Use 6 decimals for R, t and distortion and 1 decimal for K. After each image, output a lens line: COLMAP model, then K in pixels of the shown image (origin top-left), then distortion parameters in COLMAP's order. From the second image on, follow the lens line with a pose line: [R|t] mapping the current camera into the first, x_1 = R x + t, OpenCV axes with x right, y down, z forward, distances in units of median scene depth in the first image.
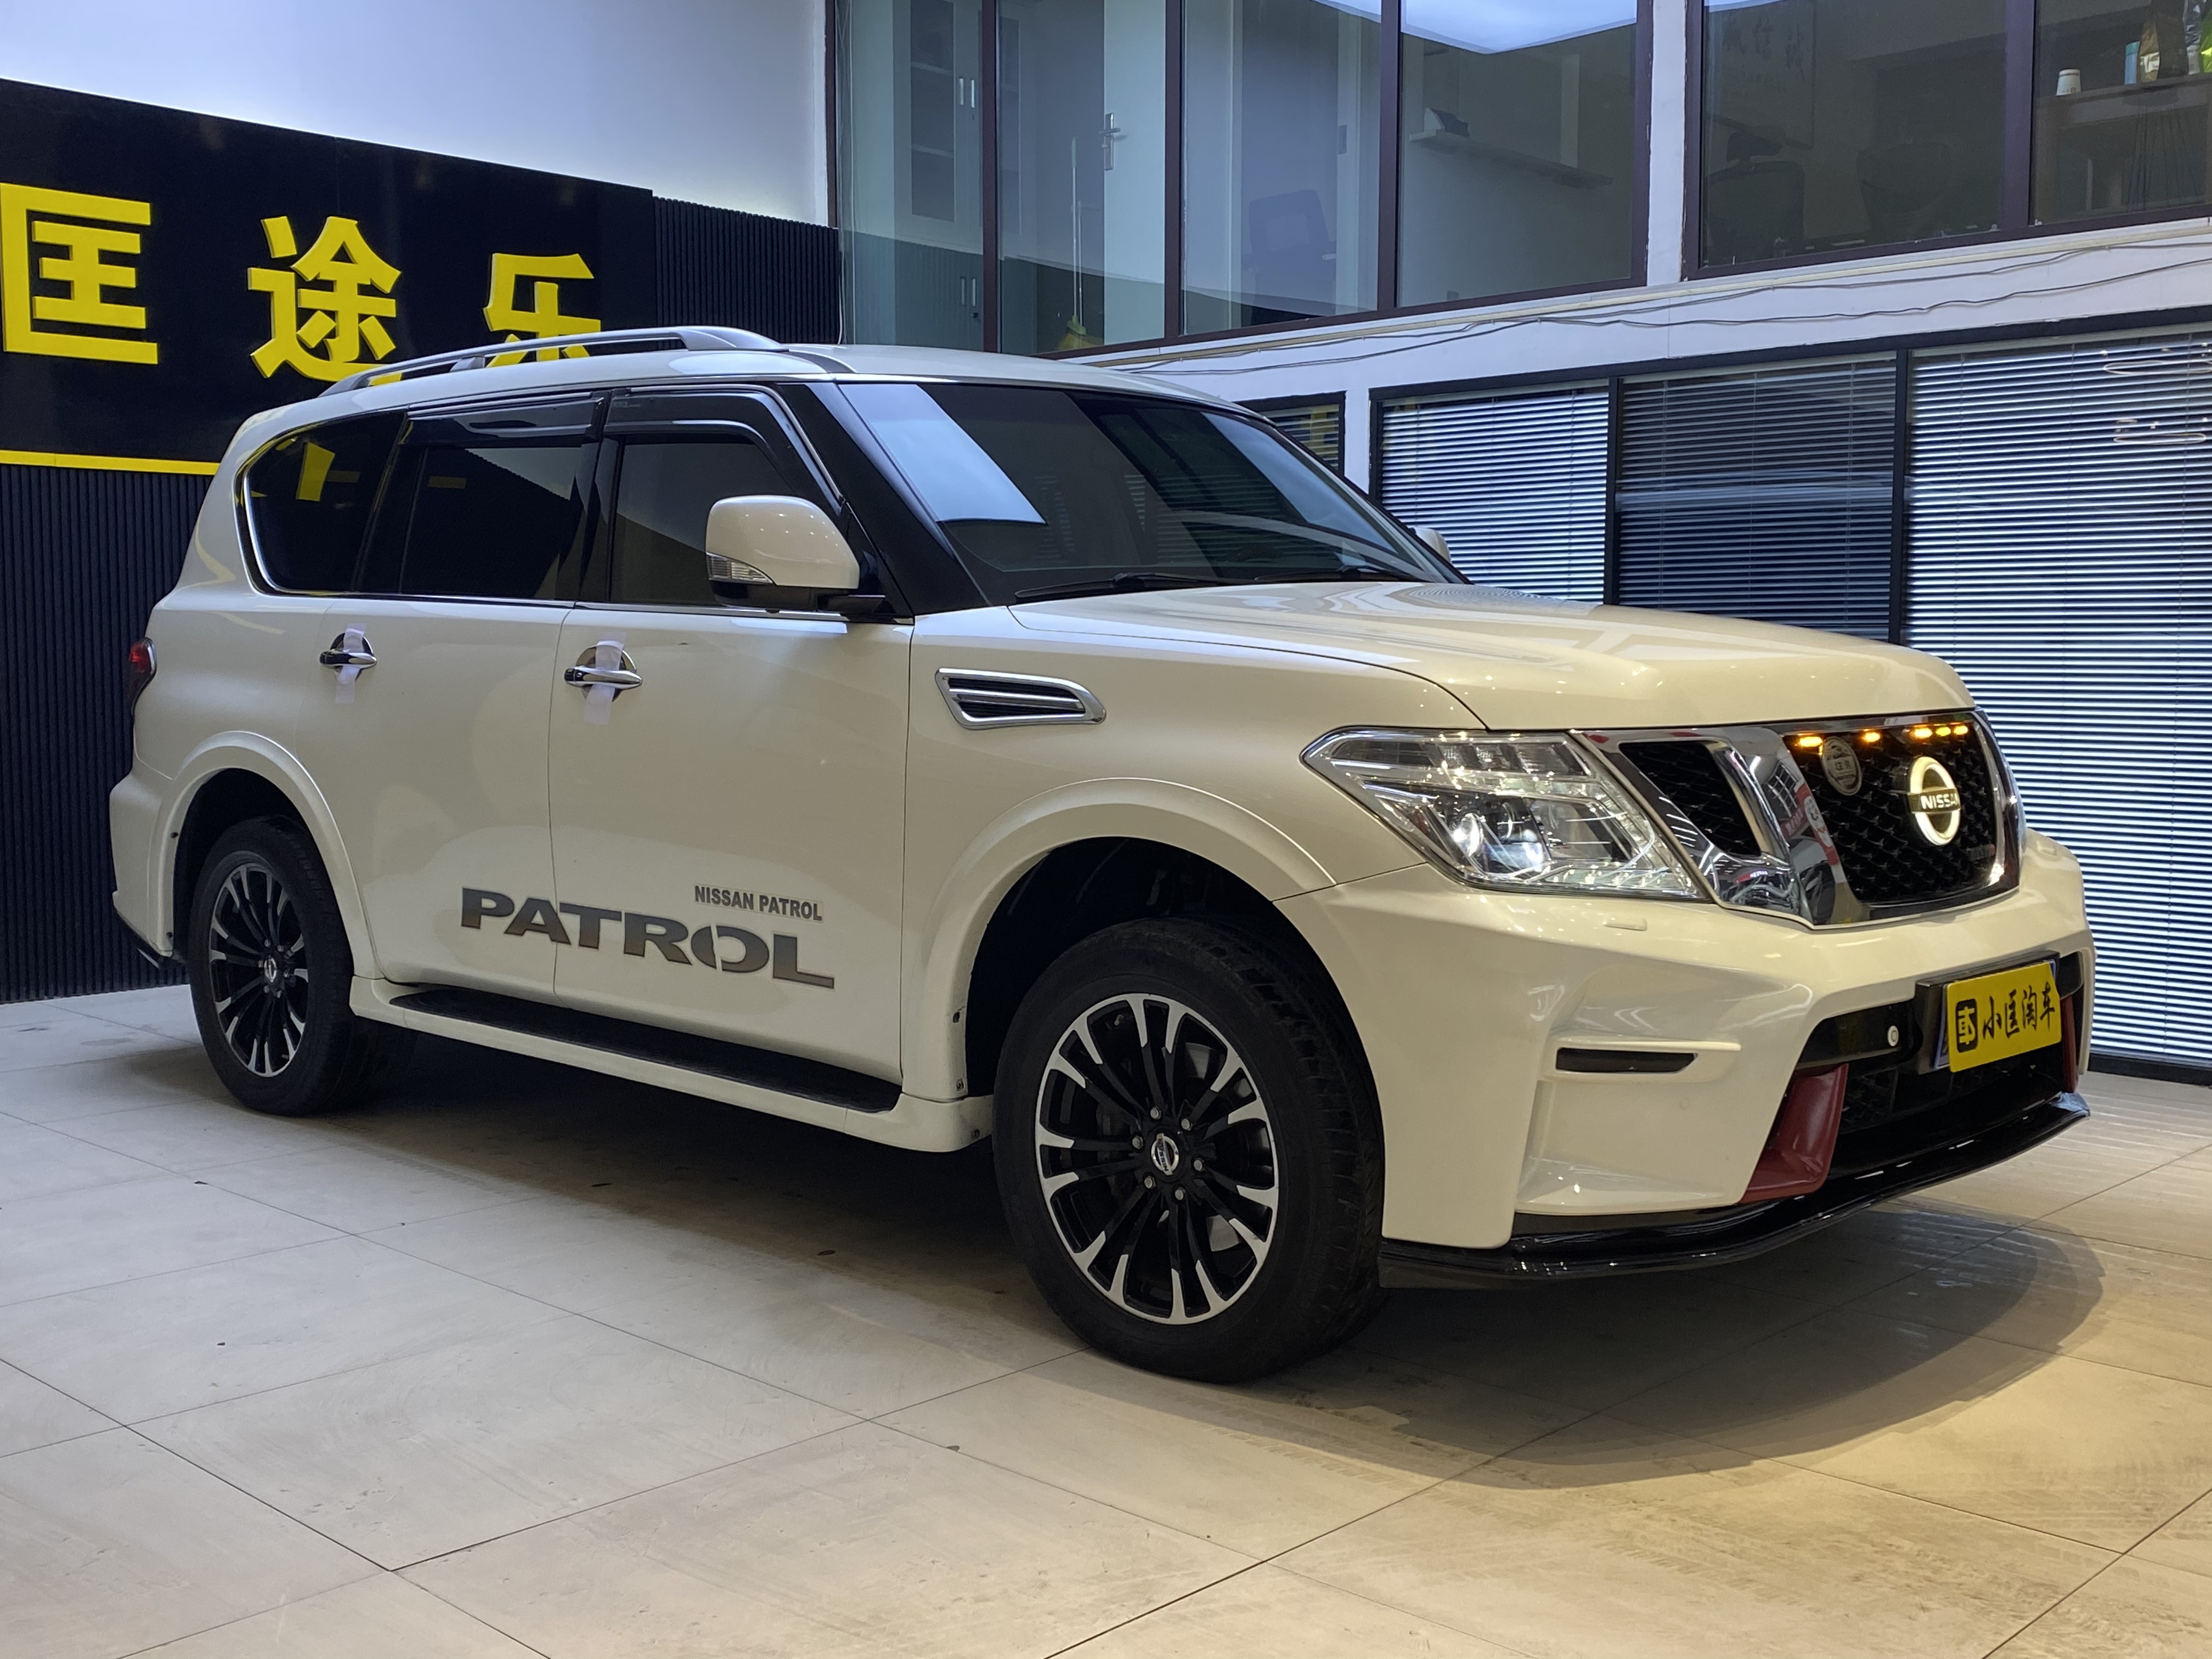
lens RADIAL K [[2292.1, 0, 1109.8], [0, 2292.1, 834.5], [0, 0, 1]] dist [0.019007, -0.028761]
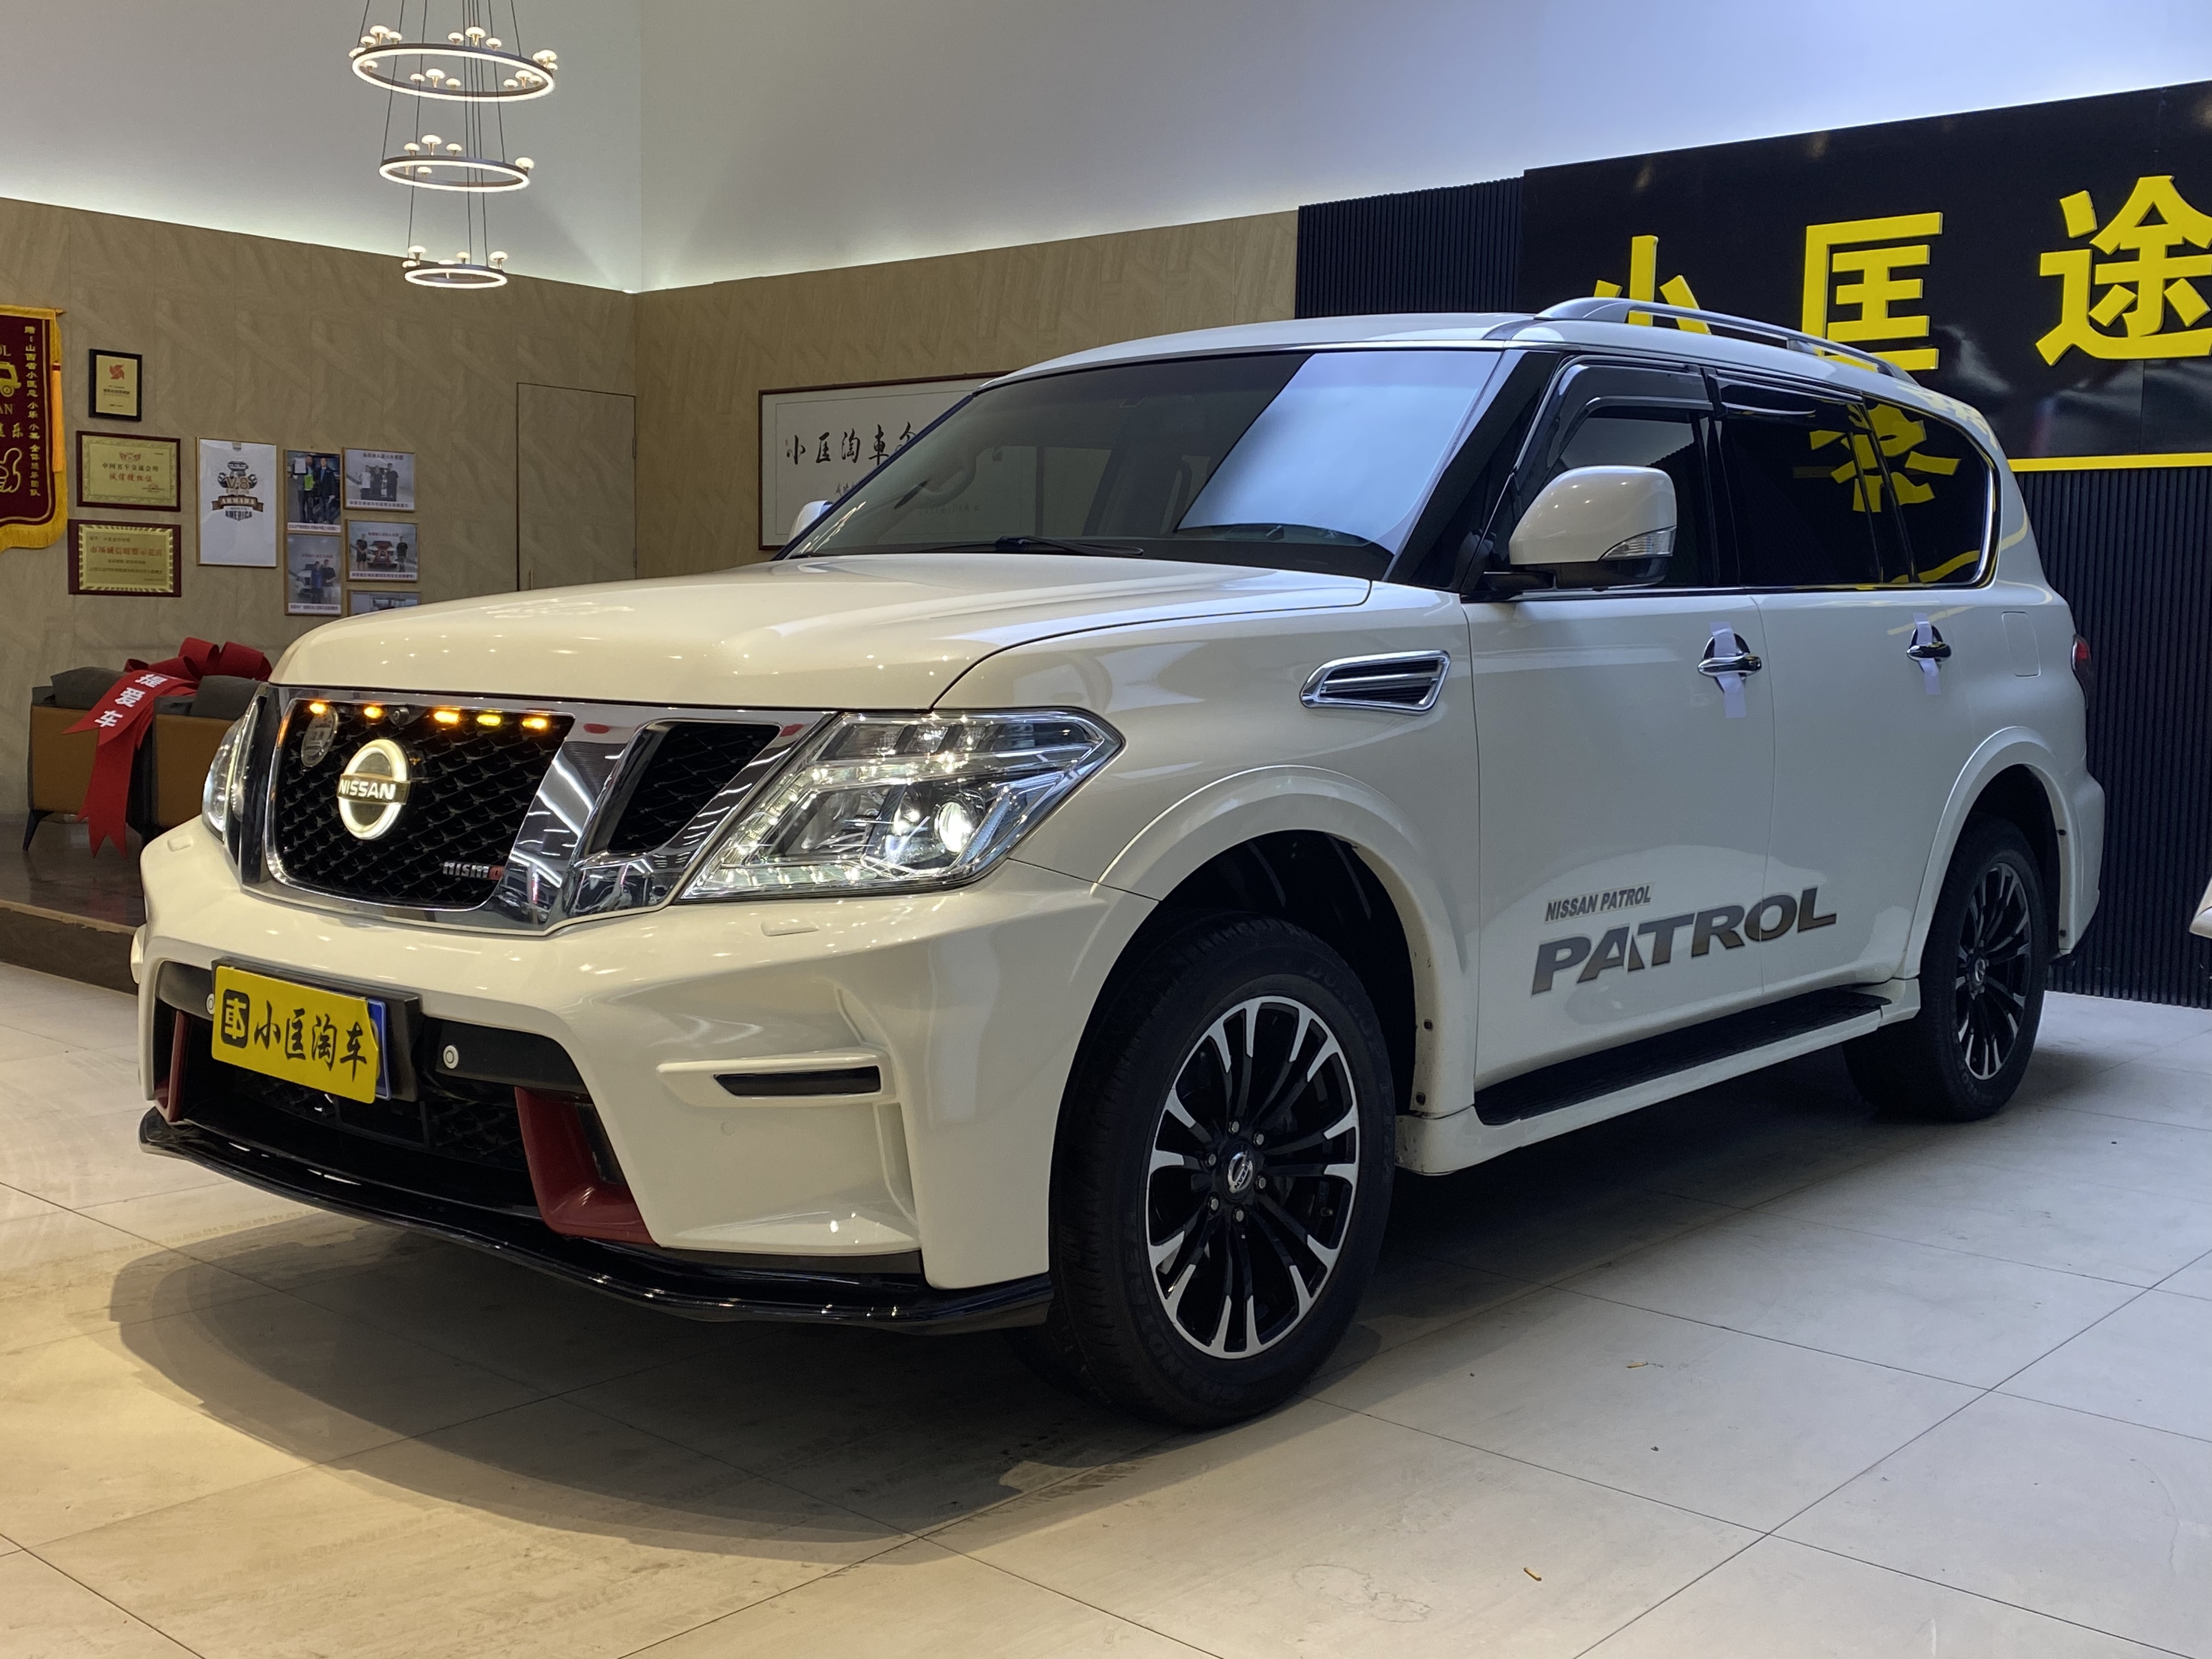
lens RADIAL K [[2292.1, 0, 1109.8], [0, 2292.1, 834.5], [0, 0, 1]] dist [0.019007, -0.028761]
pose [[0.057269, 0.091461, -0.994161, 0.623360], [-0.102348, 0.991086, 0.085282, -0.050563], [0.993099, 0.096866, 0.066119, 0.609611]]
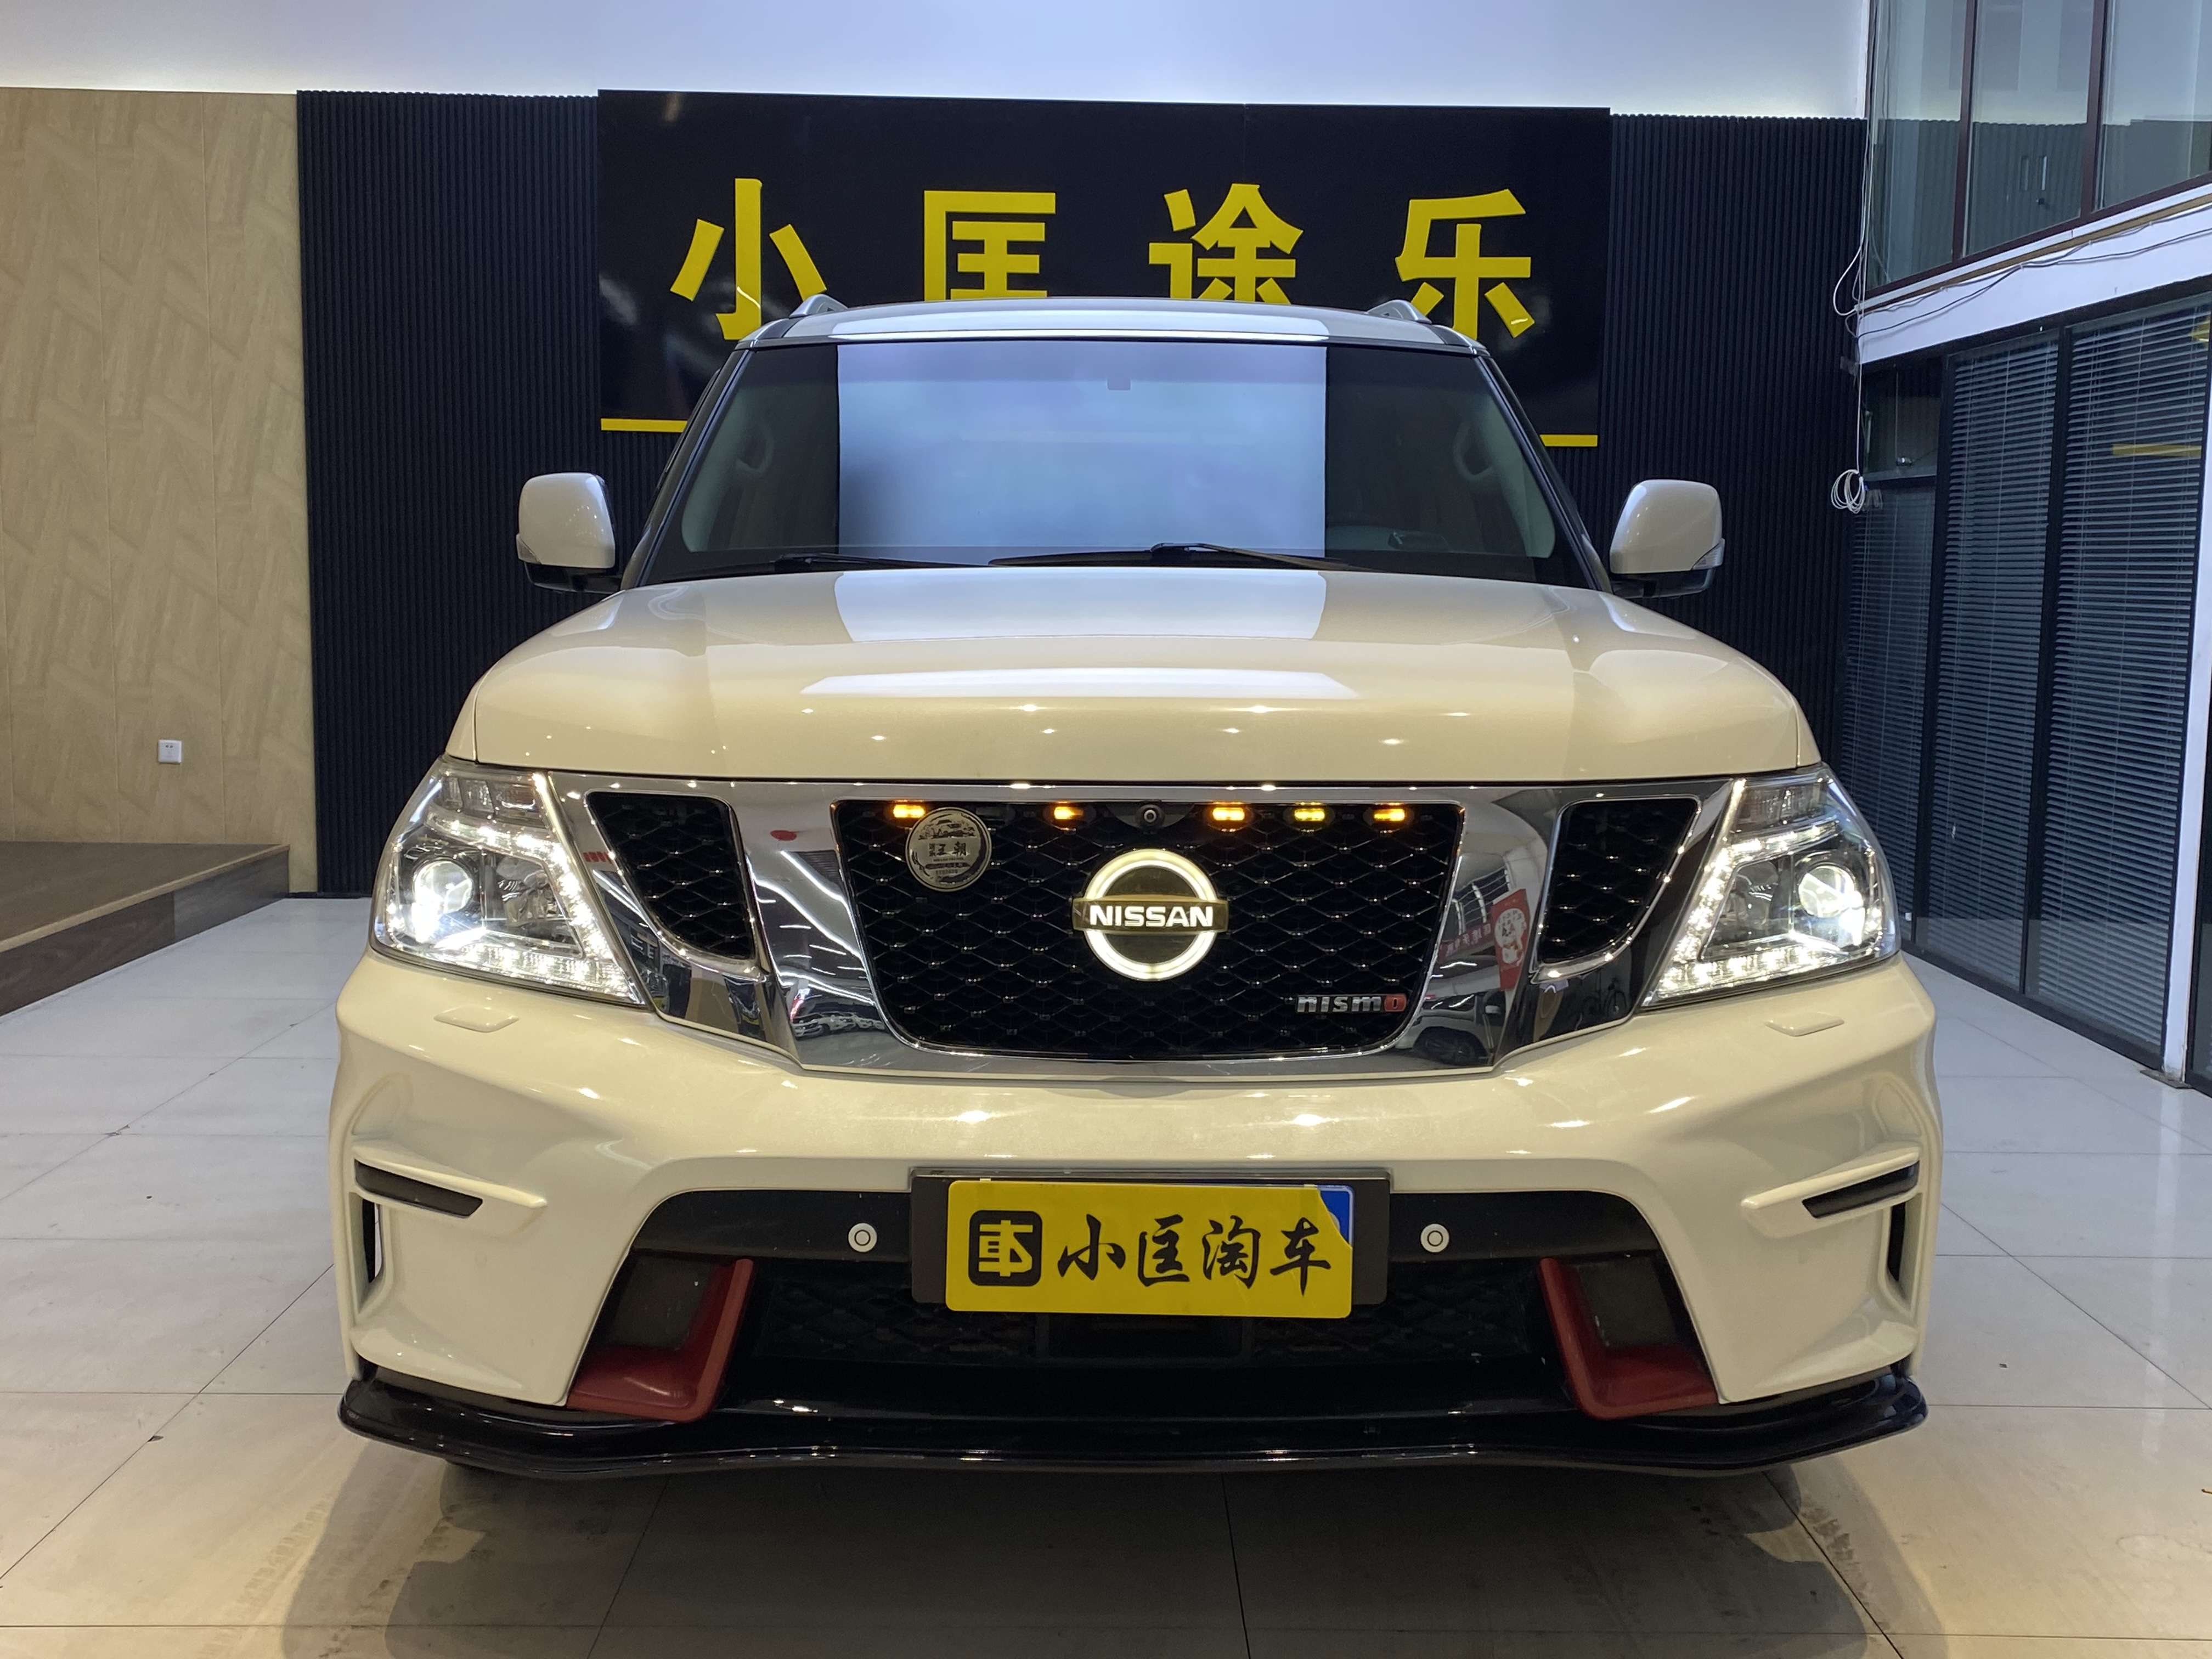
lens RADIAL K [[2264.4, 0, 1117.9], [0, 2264.4, 821.1], [0, 0, 1]] dist [0.184839, -0.470179]
pose [[0.706352, 0.089436, -0.702188, 0.407863], [-0.072608, 0.995908, 0.053808, -0.038651], [0.704127, 0.012977, 0.709956, 0.258170]]
